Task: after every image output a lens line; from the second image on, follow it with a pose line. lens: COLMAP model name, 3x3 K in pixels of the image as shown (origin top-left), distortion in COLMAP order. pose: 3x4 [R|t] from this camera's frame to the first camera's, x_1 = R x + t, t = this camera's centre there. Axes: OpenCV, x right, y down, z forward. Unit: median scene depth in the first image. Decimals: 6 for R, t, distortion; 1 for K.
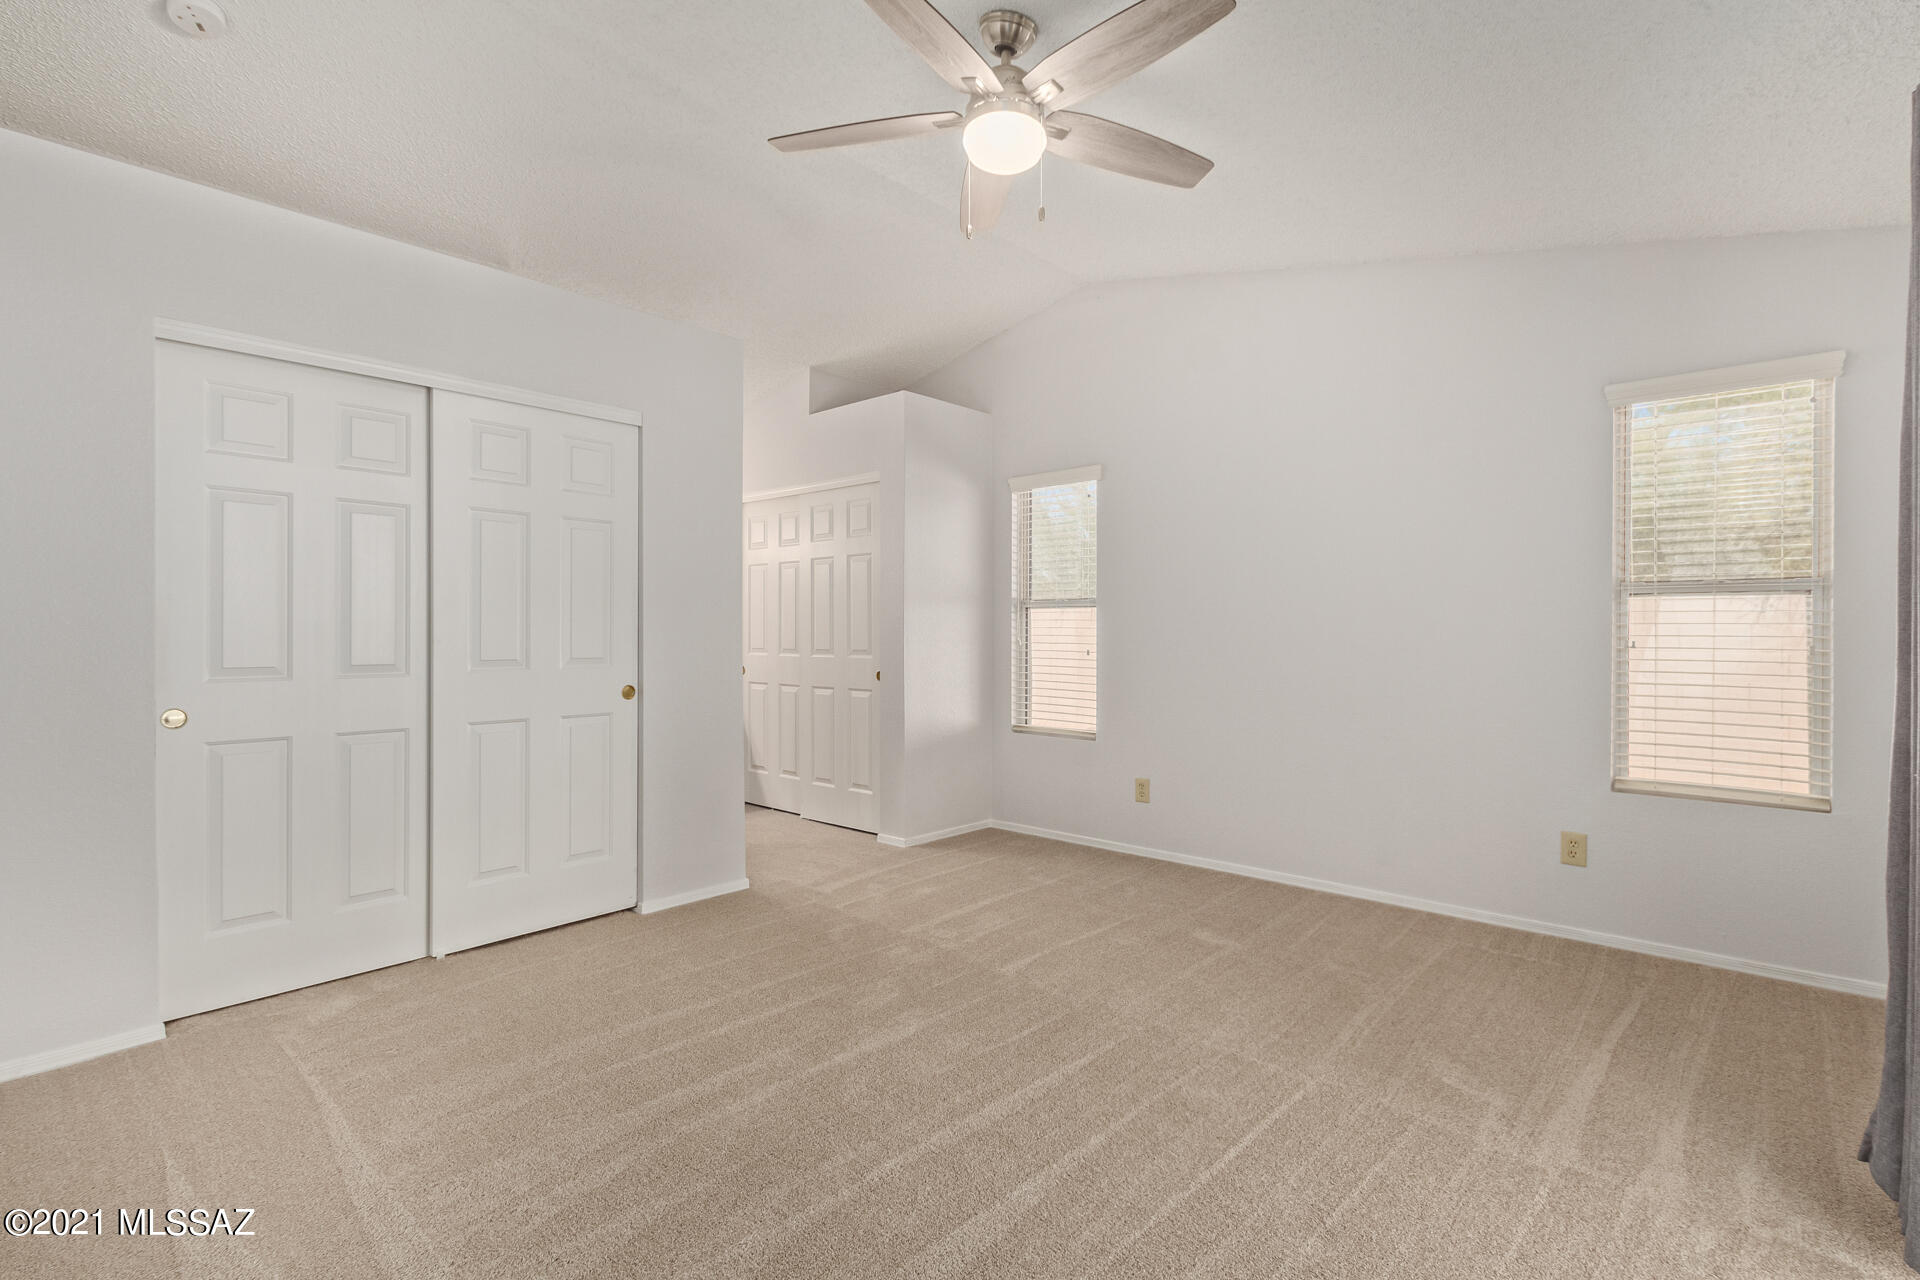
lens RADIAL K [[879.4, 0, 967.6], [0, 879.4, 635.9], [0, 0, 1]] dist [0.003533, -0.000544]
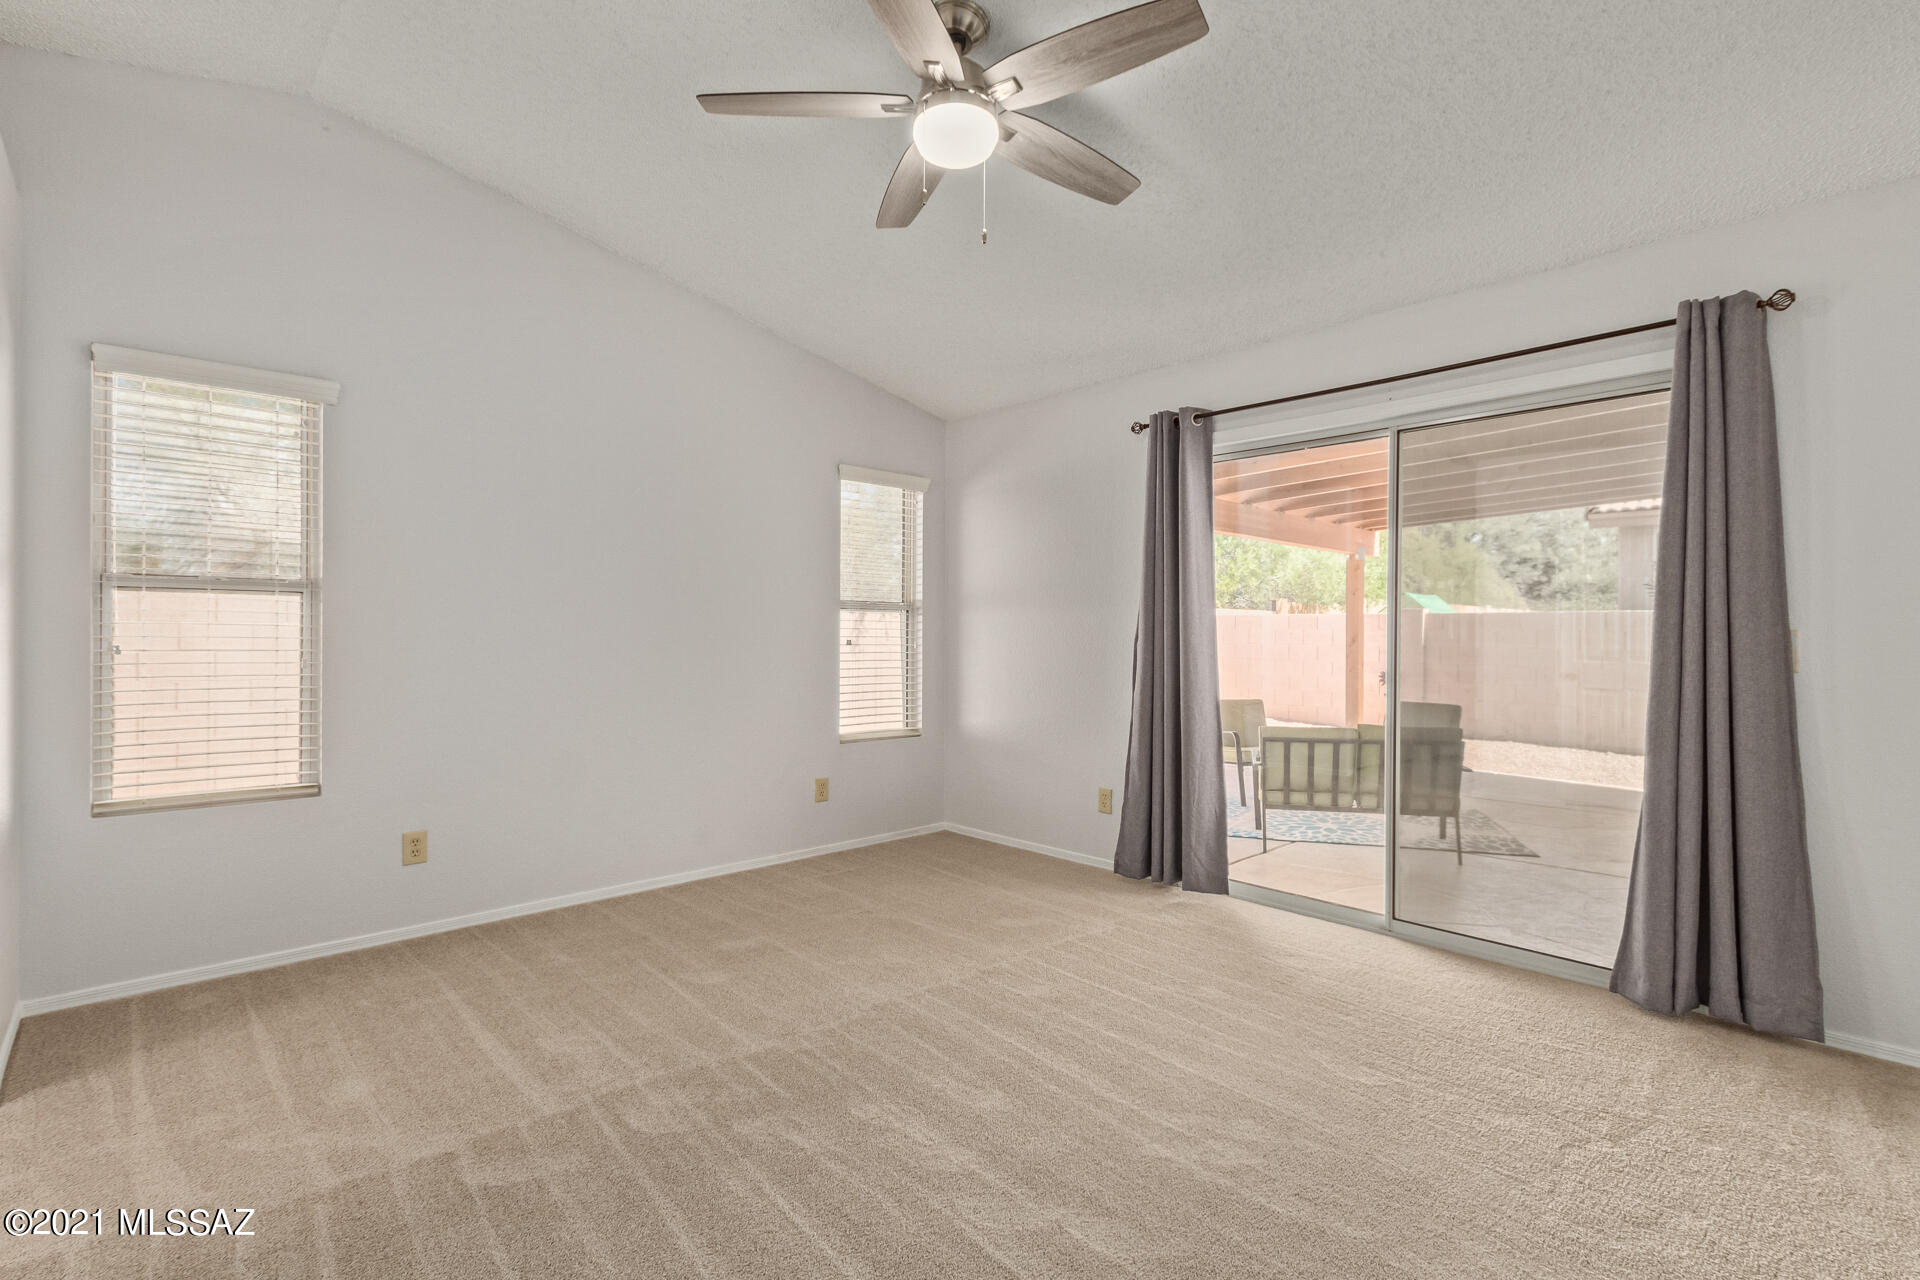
lens RADIAL K [[879.4, 0, 967.6], [0, 879.4, 635.9], [0, 0, 1]] dist [0.003533, -0.000544]
pose [[0.080616, -0.001679, 0.996744, -0.672045], [-0.001146, 0.999998, 0.001778, -0.004318], [-0.996745, -0.001286, 0.080614, 0.650300]]
